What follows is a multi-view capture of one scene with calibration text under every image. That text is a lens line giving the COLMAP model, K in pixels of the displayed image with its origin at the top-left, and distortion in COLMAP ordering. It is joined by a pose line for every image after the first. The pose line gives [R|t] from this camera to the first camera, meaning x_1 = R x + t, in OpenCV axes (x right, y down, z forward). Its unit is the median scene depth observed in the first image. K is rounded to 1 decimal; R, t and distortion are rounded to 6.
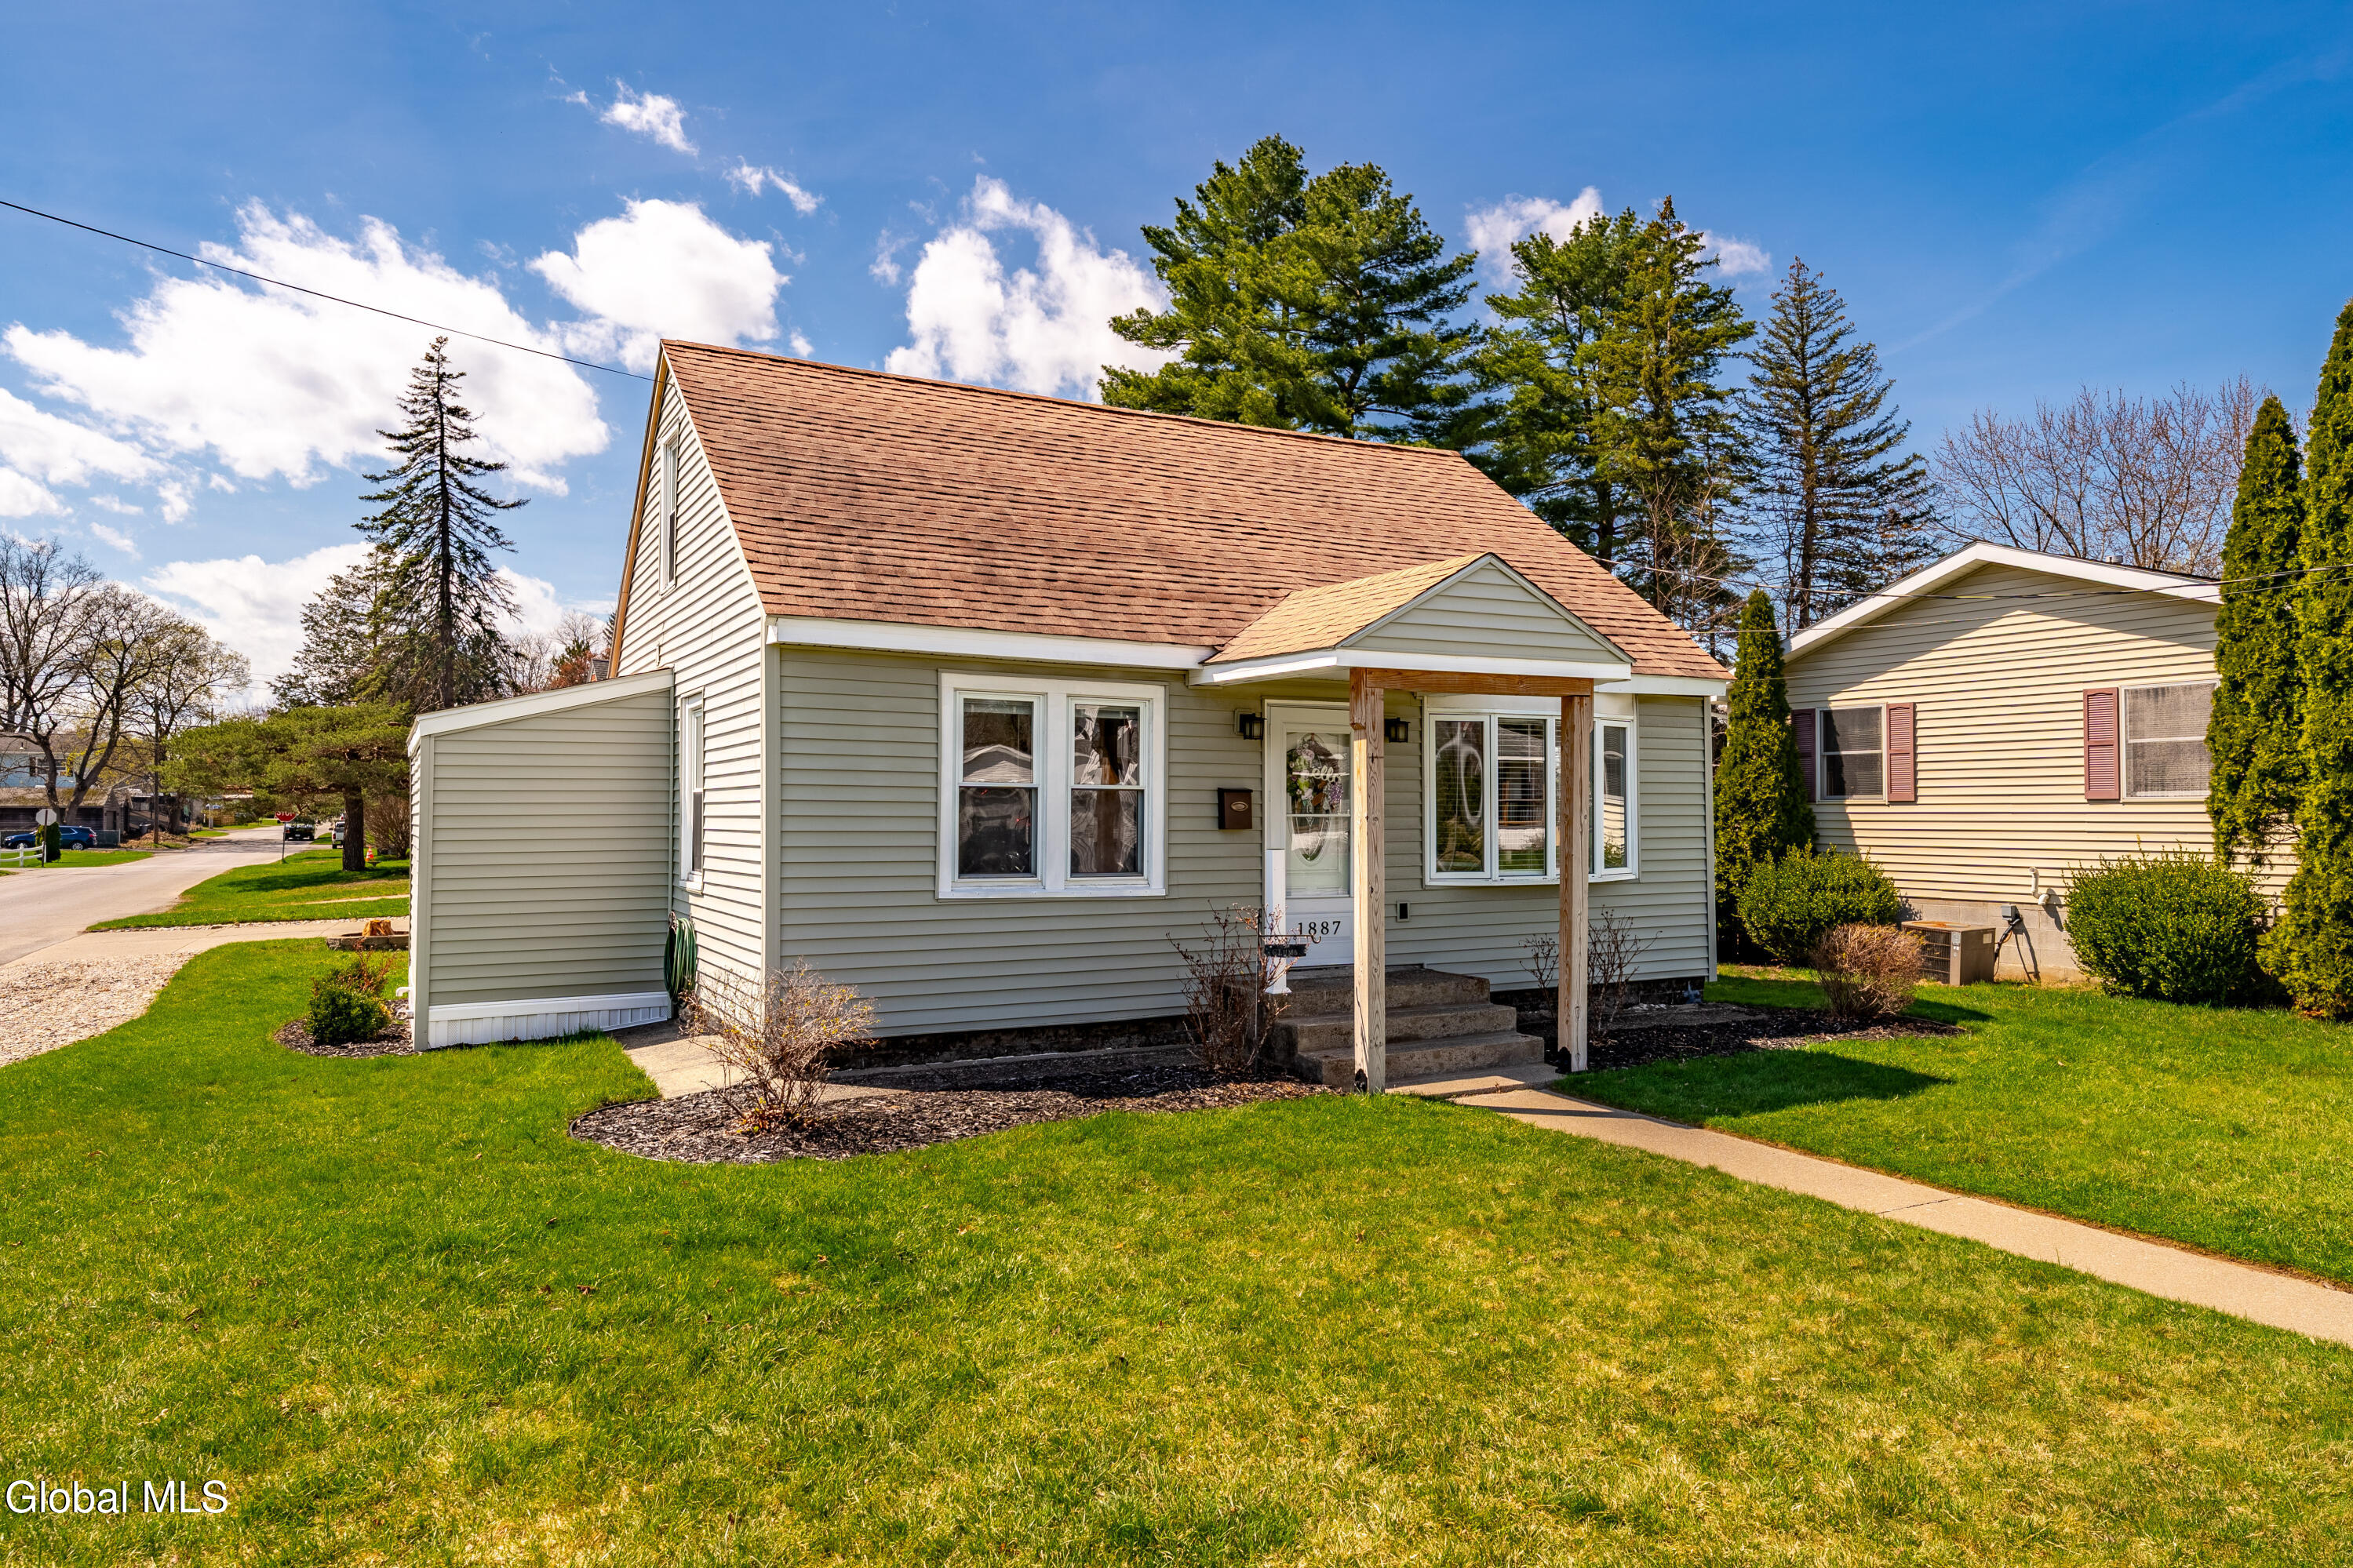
lens RADIAL K [[1480.2, 0, 1179.4], [0, 1480.2, 778.5], [0, 0, 1]] dist [-0.001208, 0.000677]
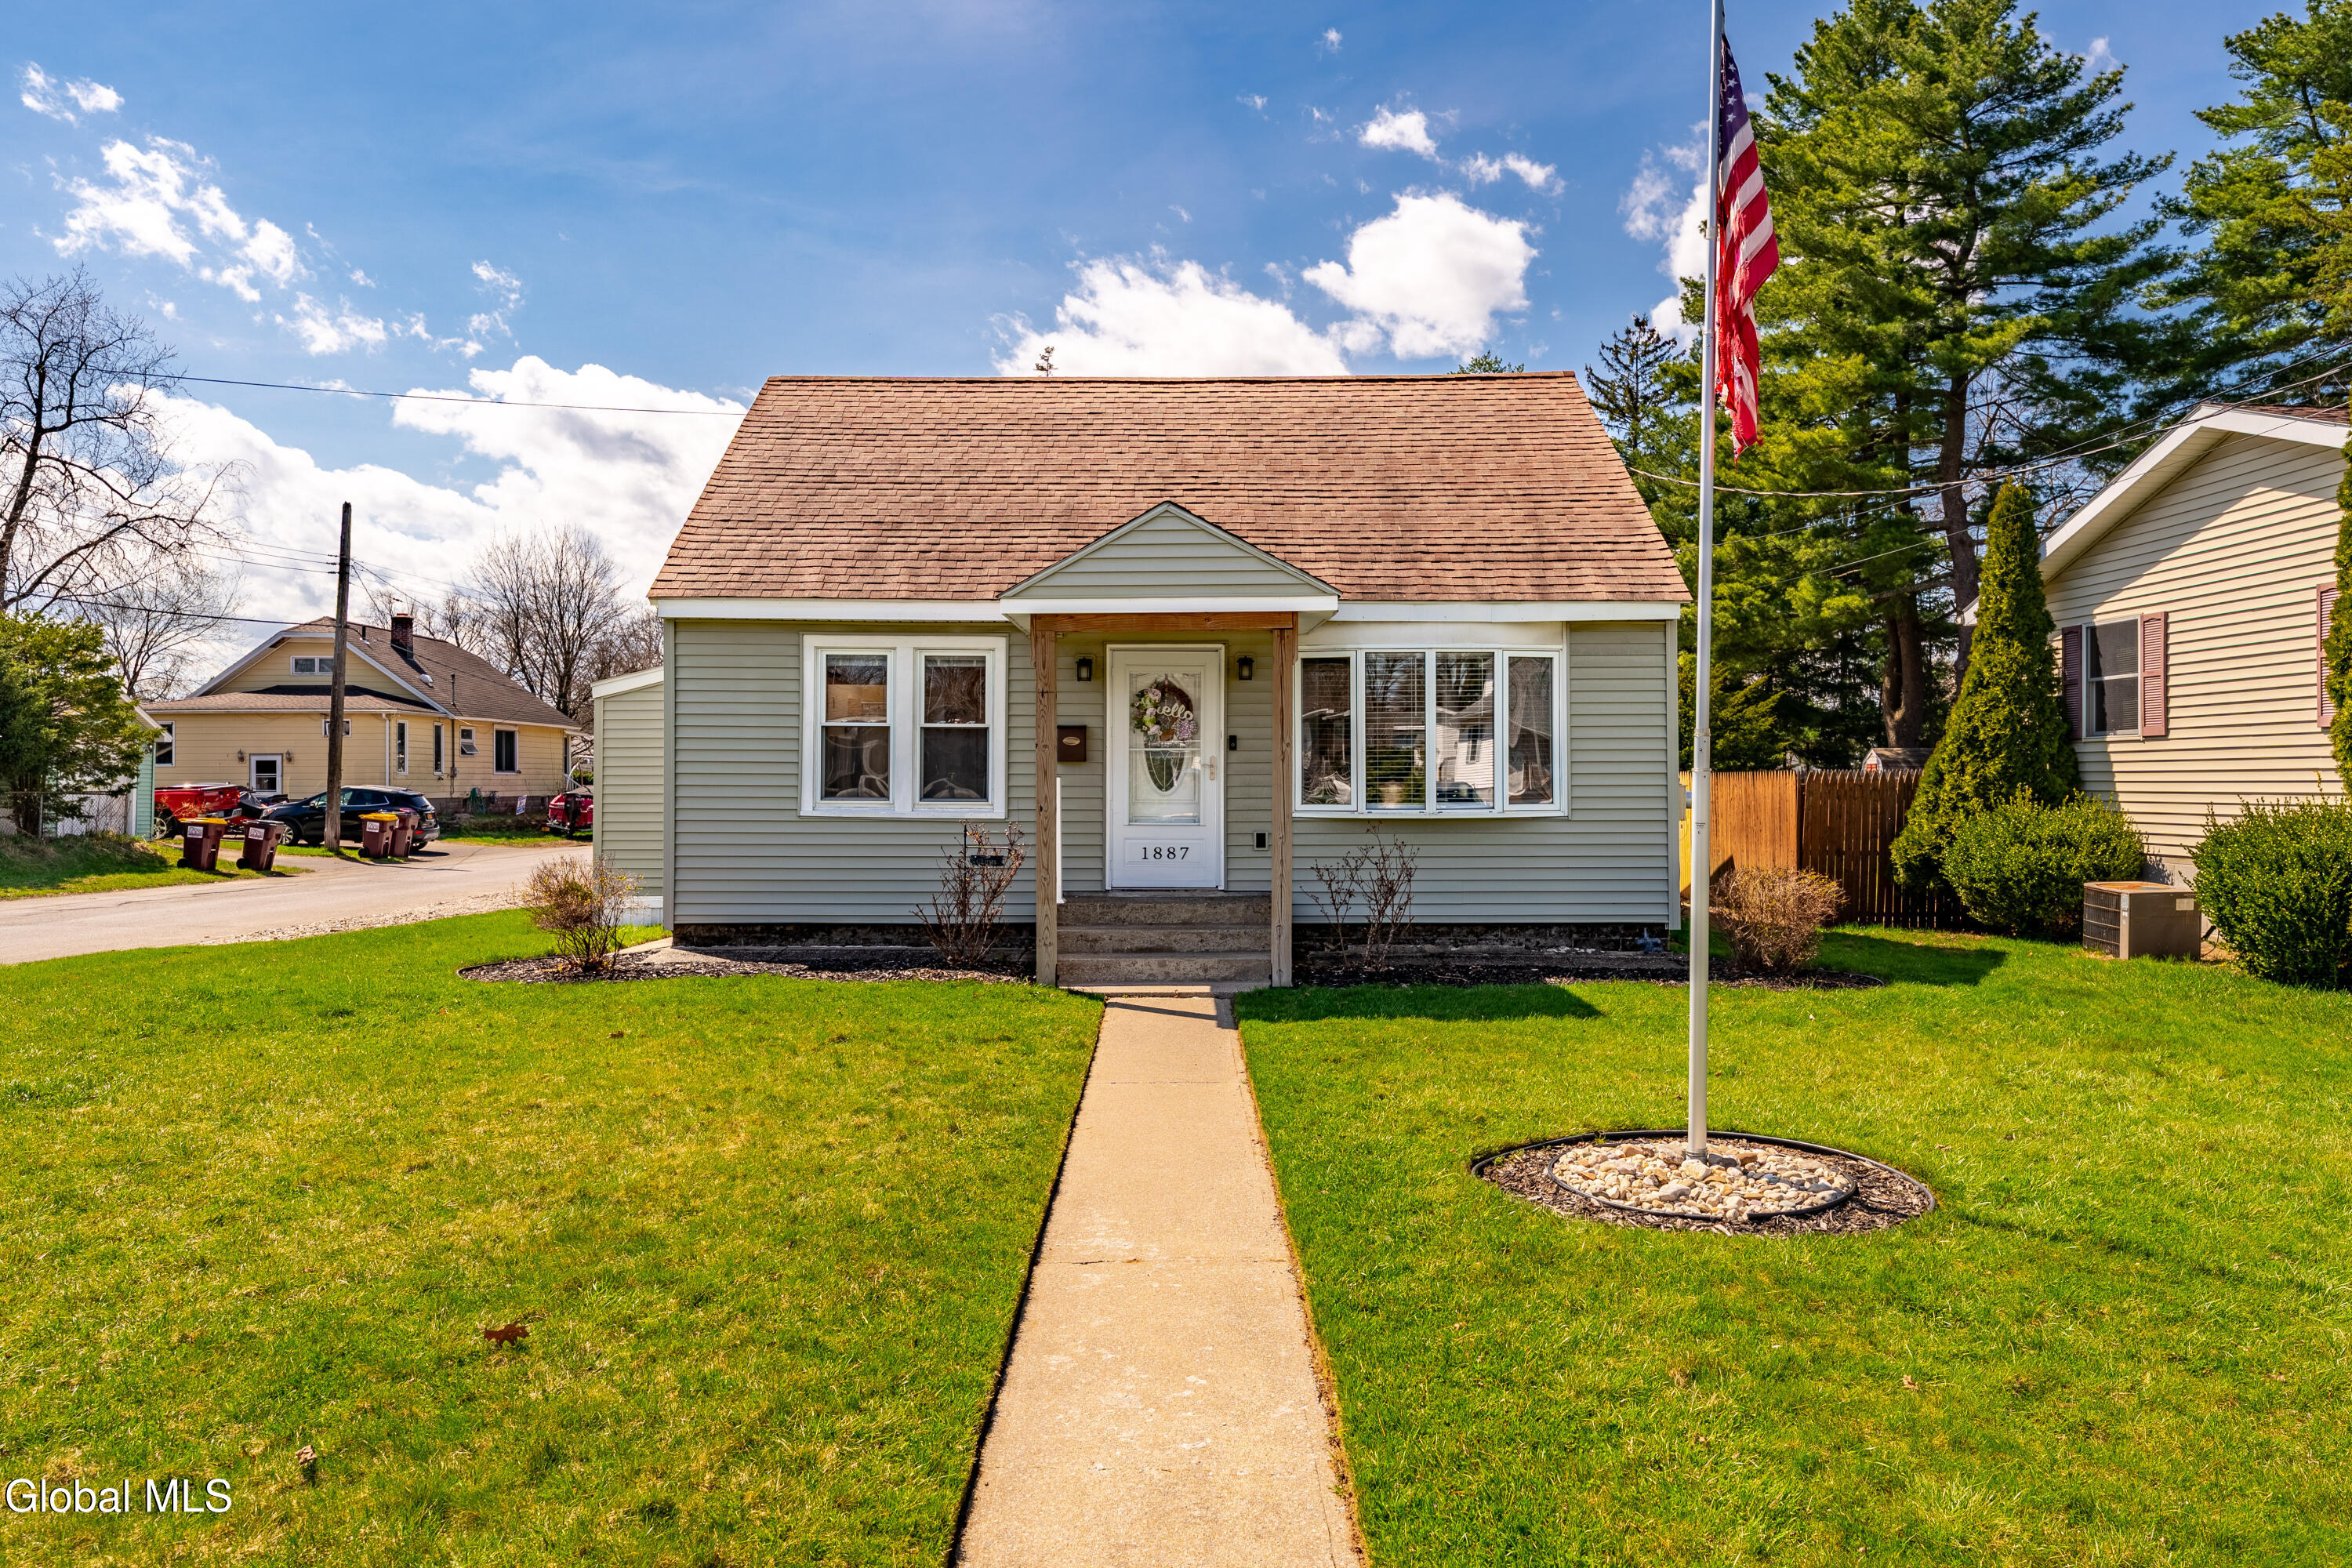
lens RADIAL K [[1575.8, 0, 1173.6], [0, 1575.8, 785.7], [0, 0, 1]] dist [0.003339, -0.002073]
pose [[0.873794, 0.001777, -0.486293, 0.489572], [0.011118, 0.999659, 0.023631, 0.017962], [0.486169, -0.026055, 0.873476, -0.007007]]
